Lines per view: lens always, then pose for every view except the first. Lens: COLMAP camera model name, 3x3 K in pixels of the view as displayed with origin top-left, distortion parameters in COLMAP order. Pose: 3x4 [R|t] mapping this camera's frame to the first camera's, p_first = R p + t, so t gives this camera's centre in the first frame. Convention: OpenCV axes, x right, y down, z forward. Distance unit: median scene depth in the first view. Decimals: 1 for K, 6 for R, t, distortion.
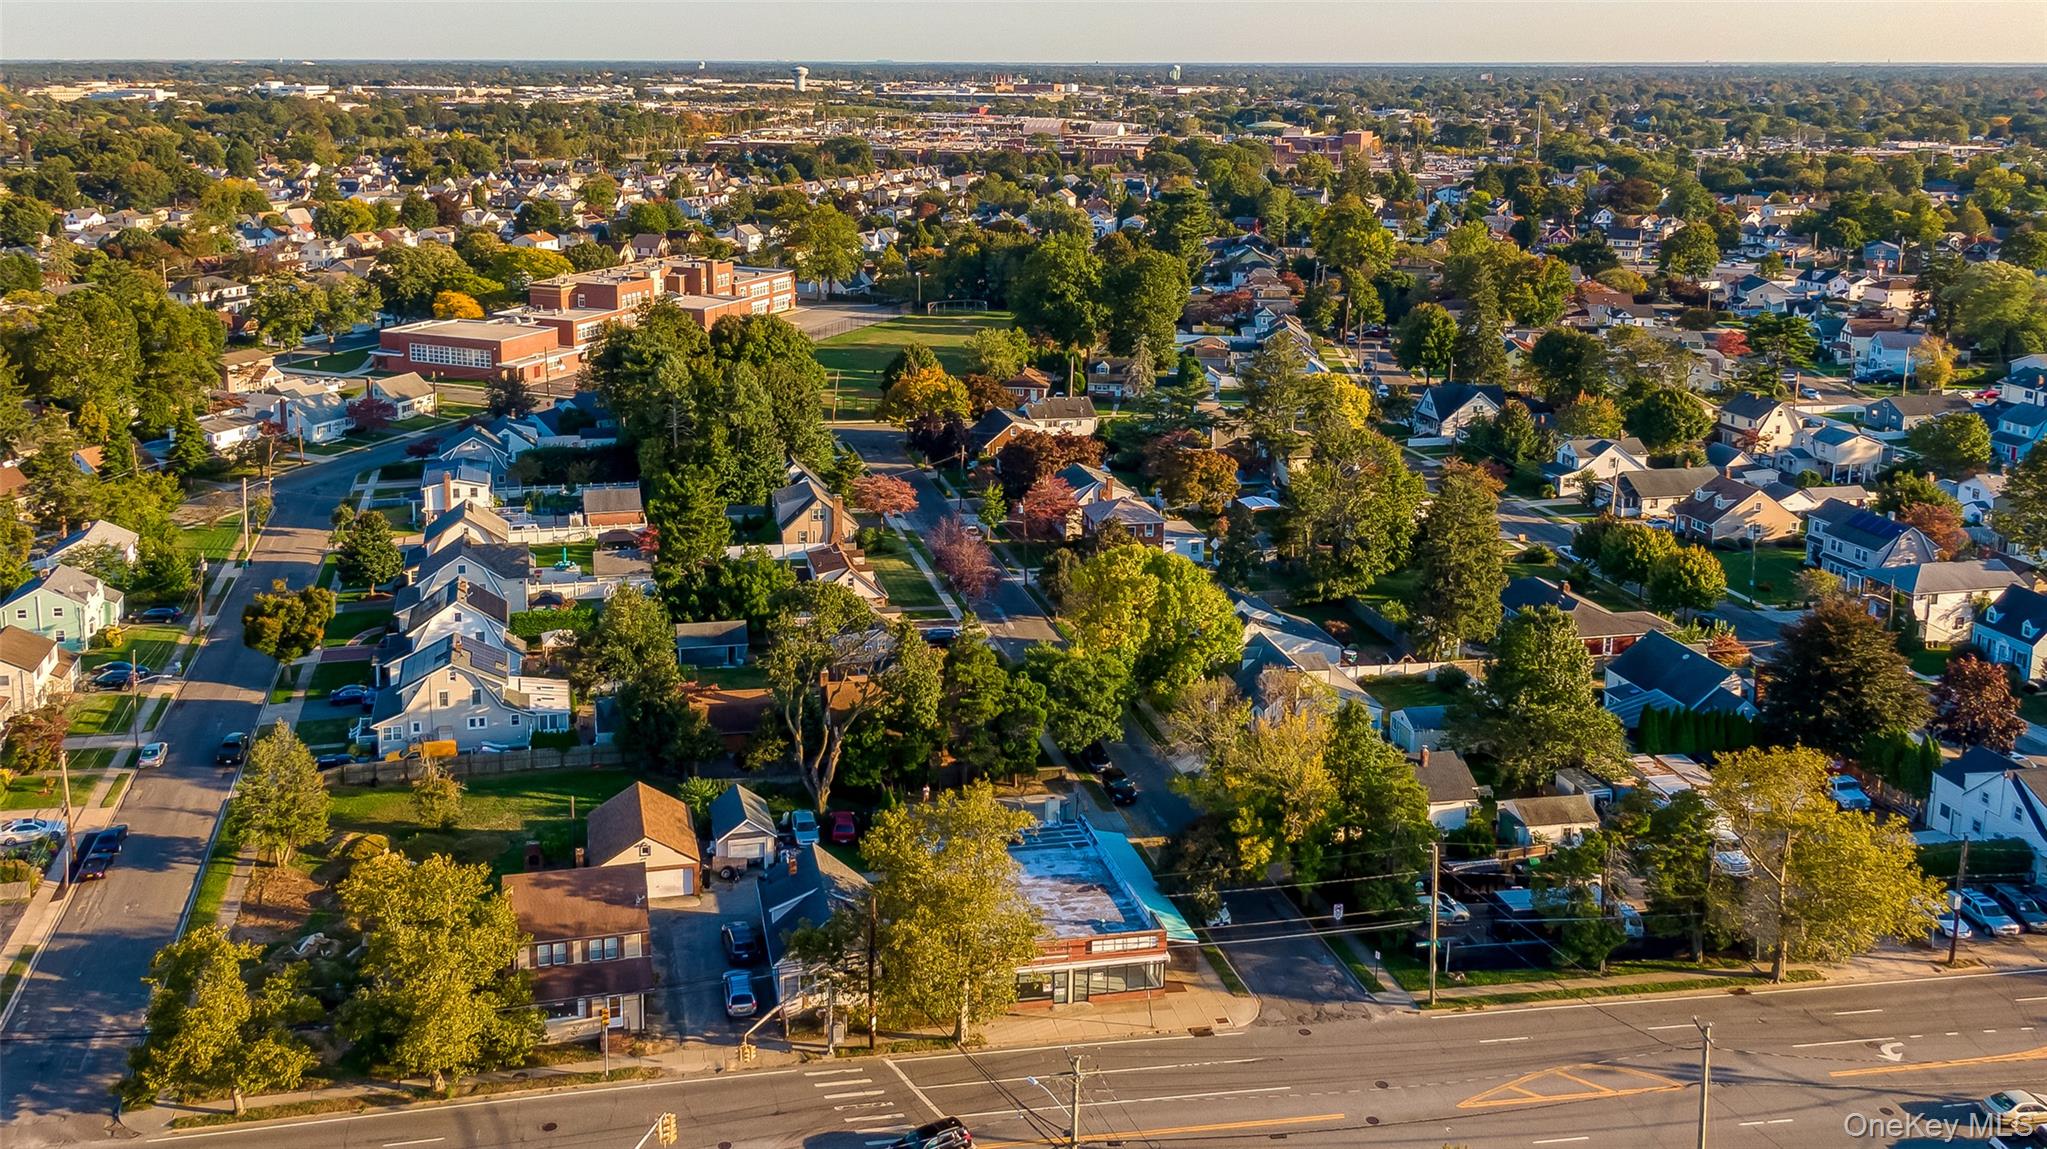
lens RADIAL K [[1639.2, 0, 919.9], [0, 1639.2, 408.2], [0, 0, 1]] dist [0.038492, -0.039875]
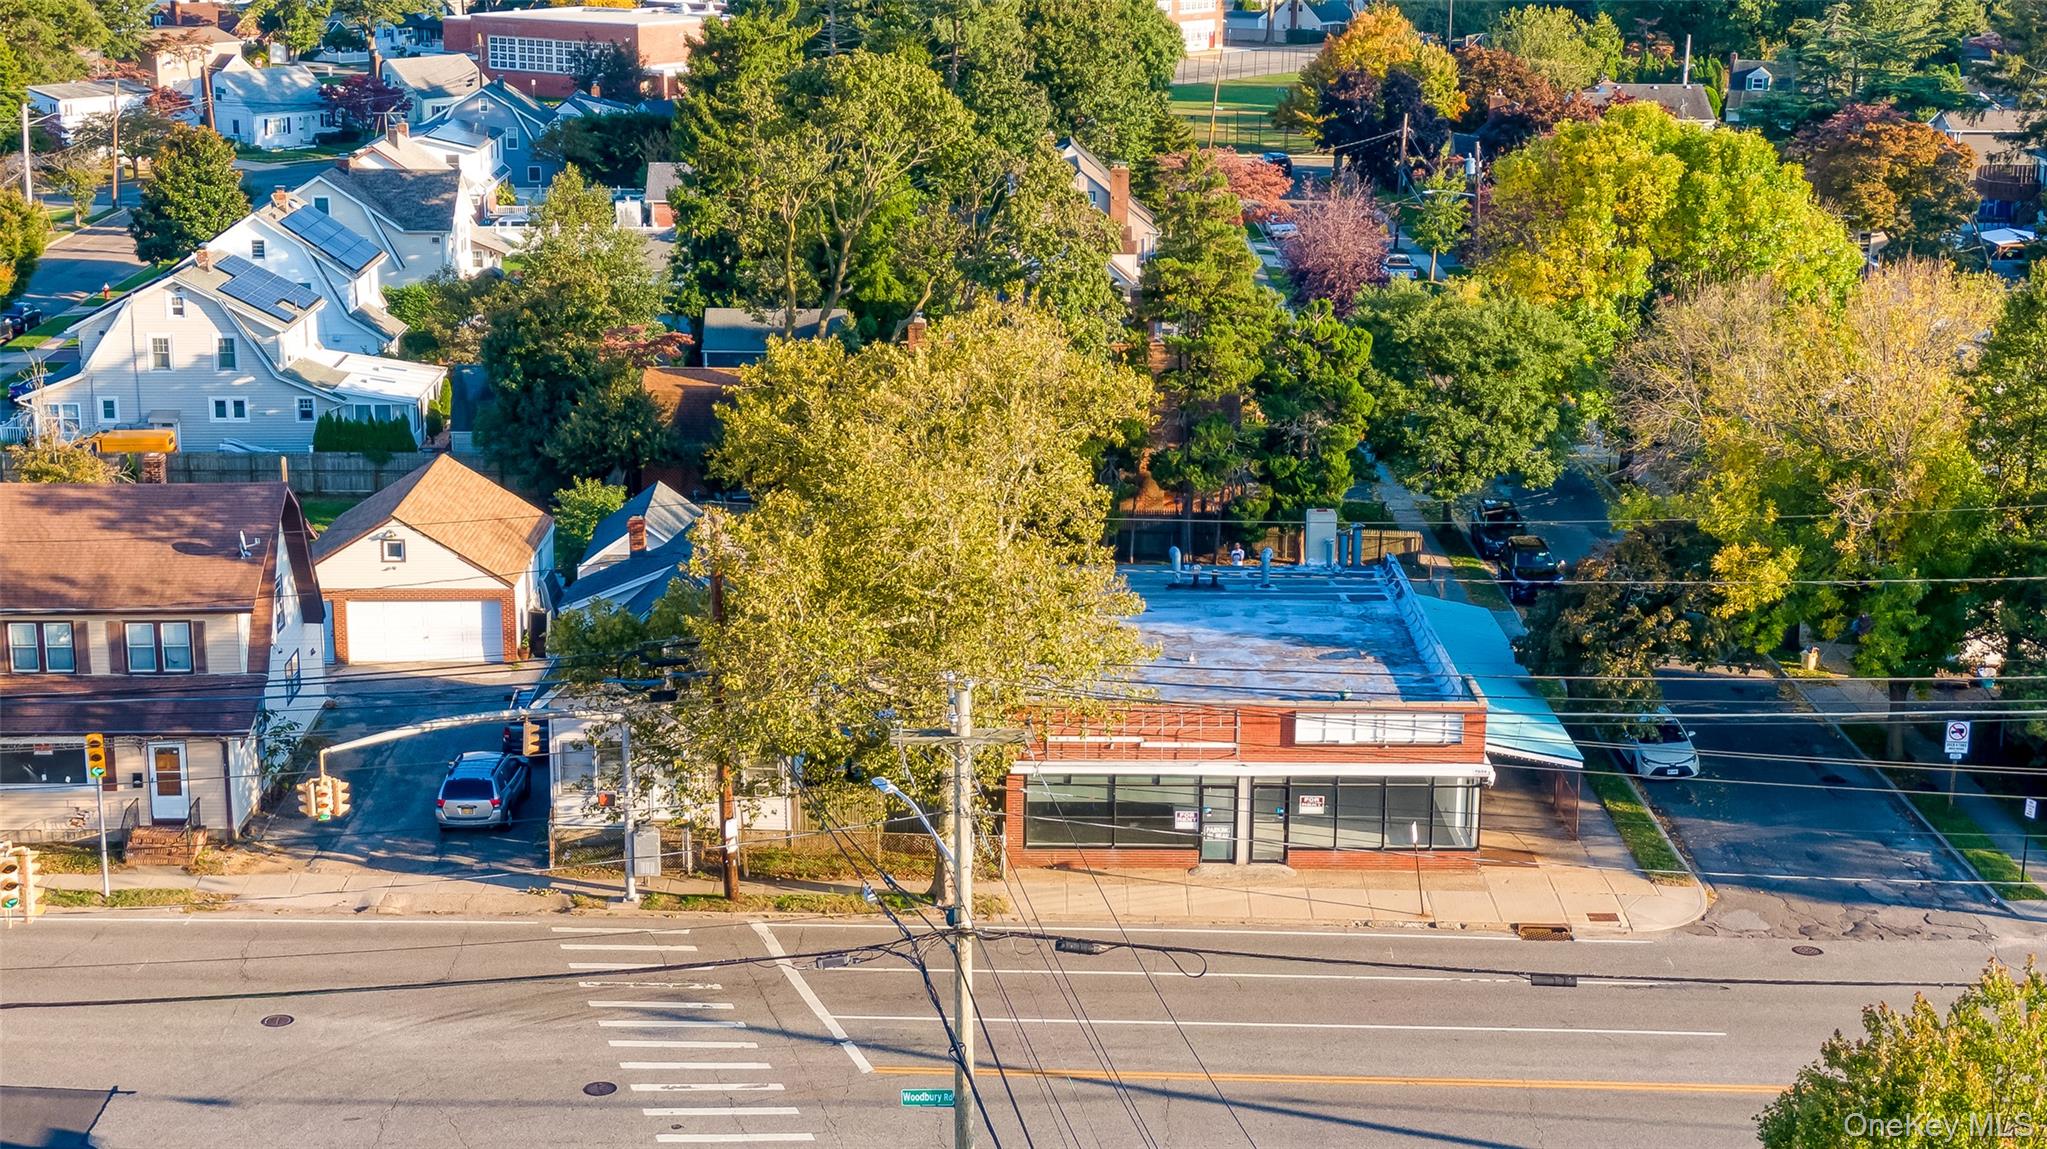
lens RADIAL K [[2775.1, 0, 1099.4], [0, 2775.1, 579.5], [0, 0, 1]] dist [0.014752, 0.000000]
pose [[0.984995, 0.043588, -0.166990, 0.106955], [-0.035078, 0.997947, 0.053581, 0.160101], [0.168983, -0.046920, 0.984502, 0.194693]]
